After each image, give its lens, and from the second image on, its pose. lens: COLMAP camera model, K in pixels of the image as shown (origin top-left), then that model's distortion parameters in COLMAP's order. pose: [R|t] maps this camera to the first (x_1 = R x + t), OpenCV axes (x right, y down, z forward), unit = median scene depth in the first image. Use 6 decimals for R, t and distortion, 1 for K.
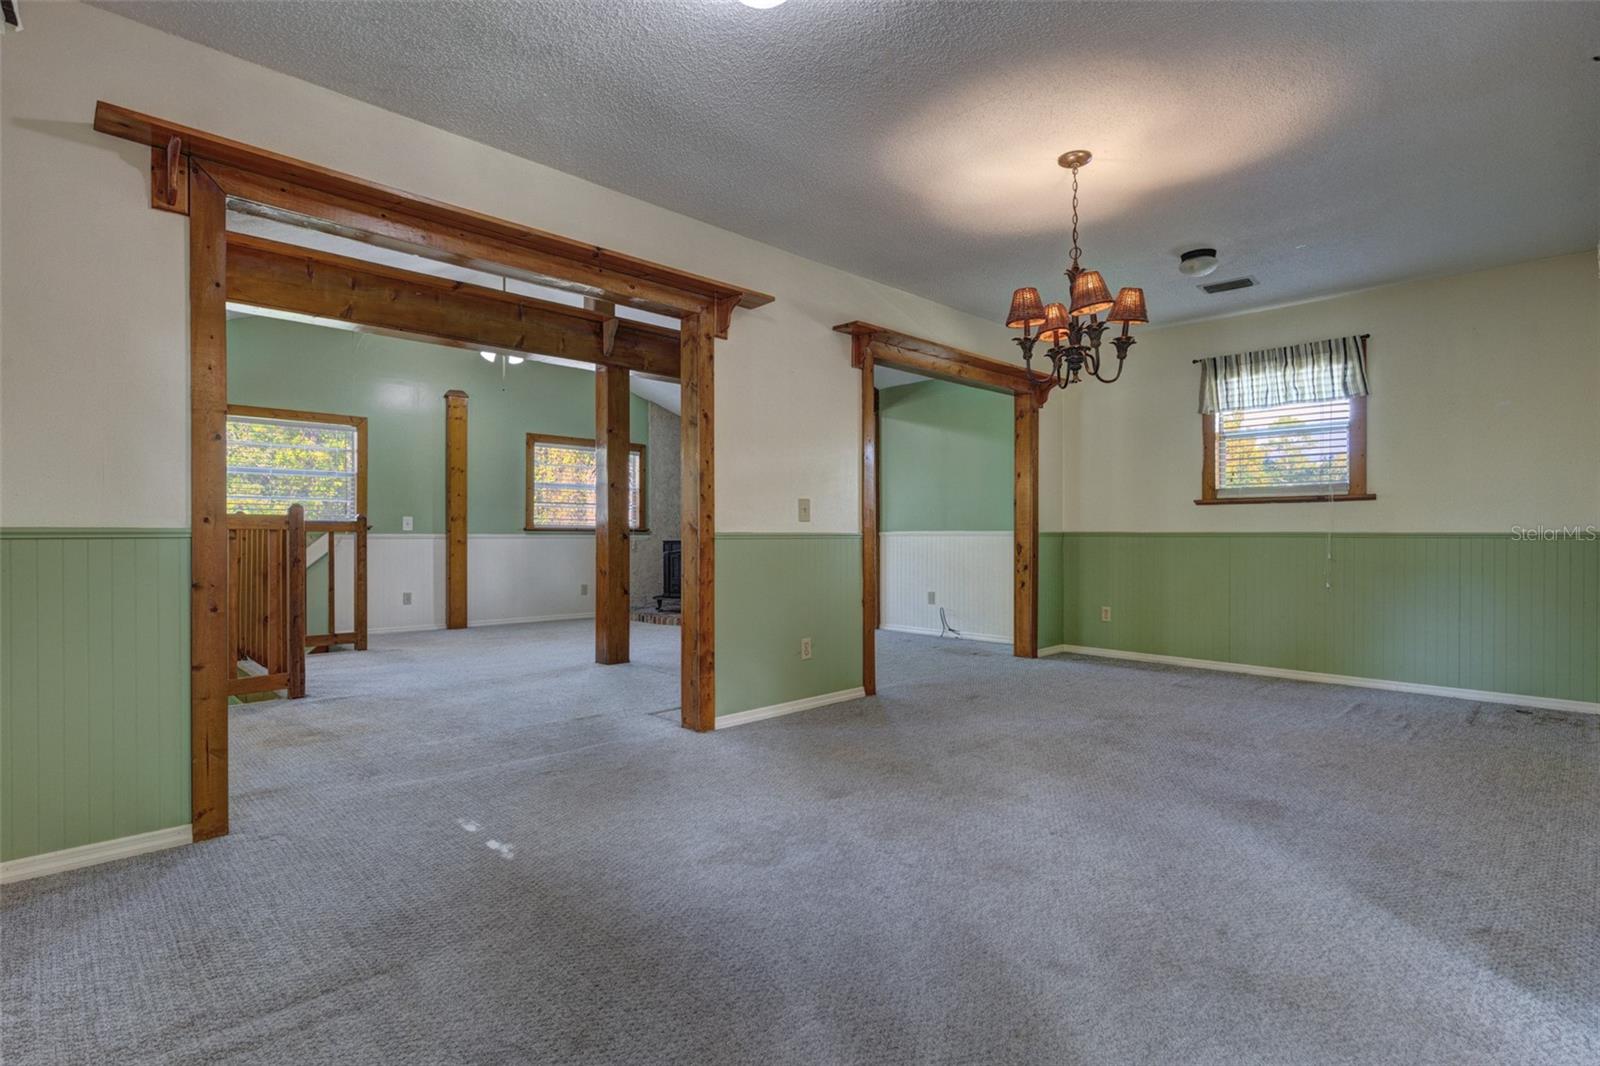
lens RADIAL K [[765.3, 0, 801.6], [0, 765.3, 535.7], [0, 0, 1]] dist [-0.017088, -0.000711]
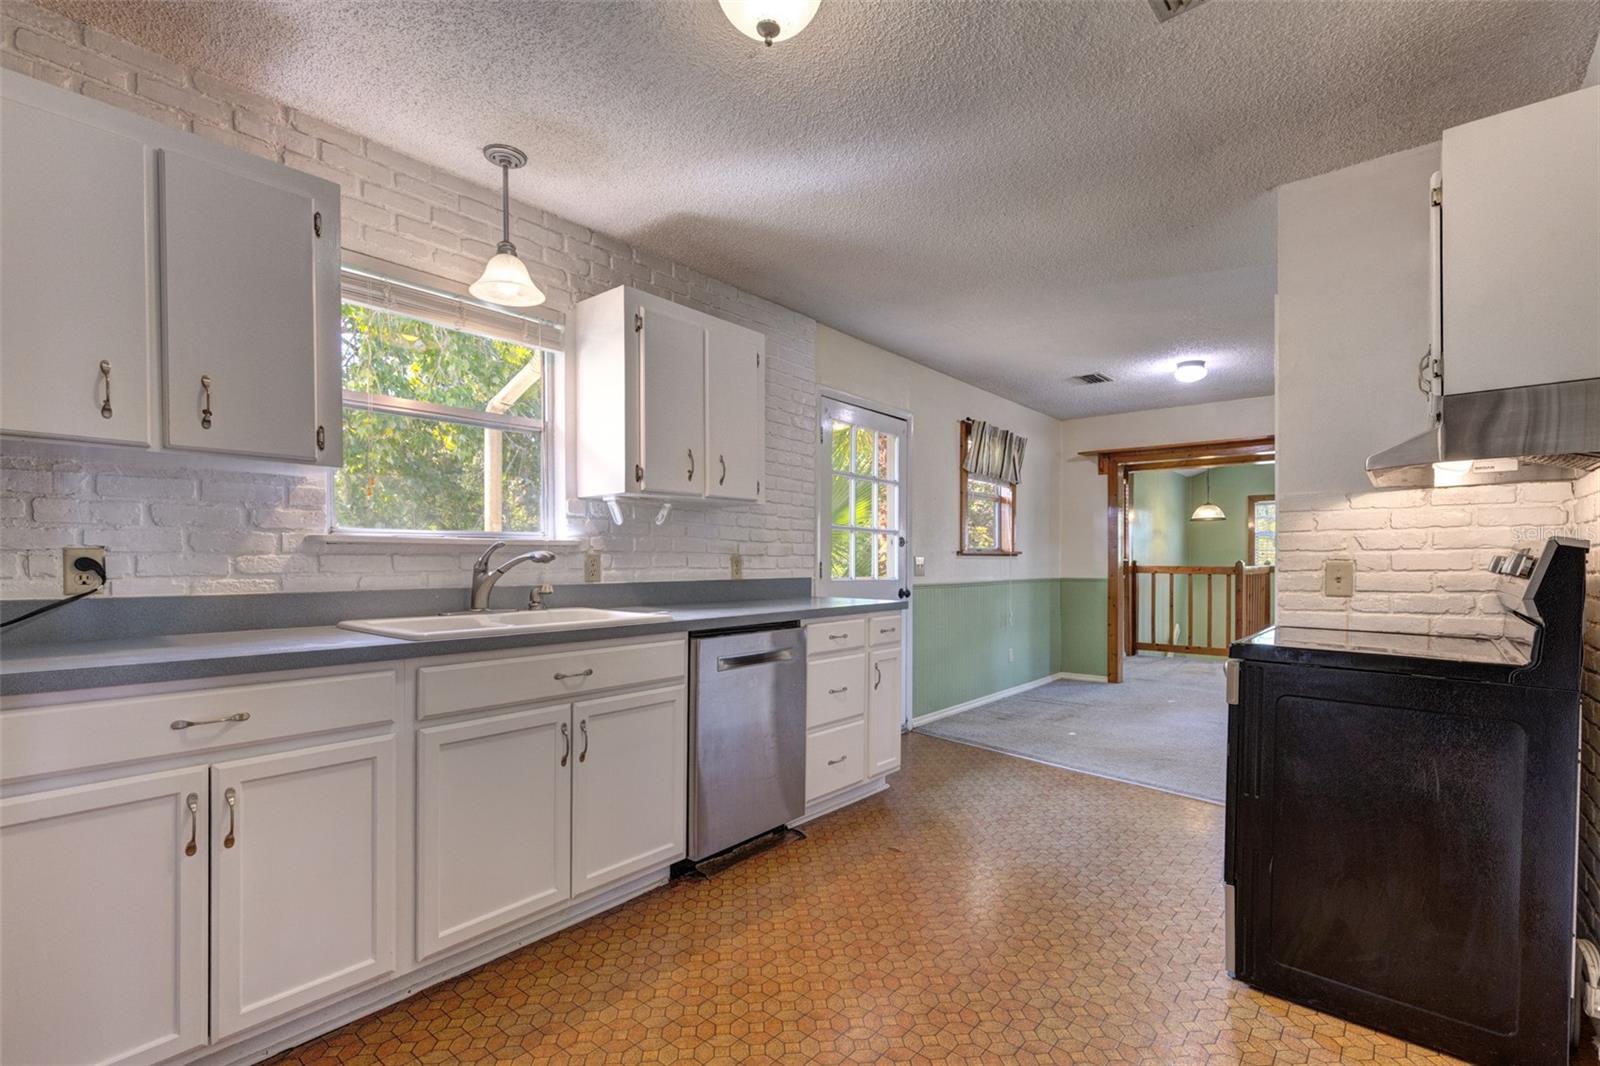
lens RADIAL K [[731.7, 0, 819.3], [0, 731.7, 570.9], [0, 0, 1]] dist [0.004149, 0.001154]
pose [[0.119101, 0.011631, -0.992814, 0.903703], [-0.002128, 0.999932, 0.011459, -0.031756], [0.992880, 0.000748, 0.119118, -0.227998]]
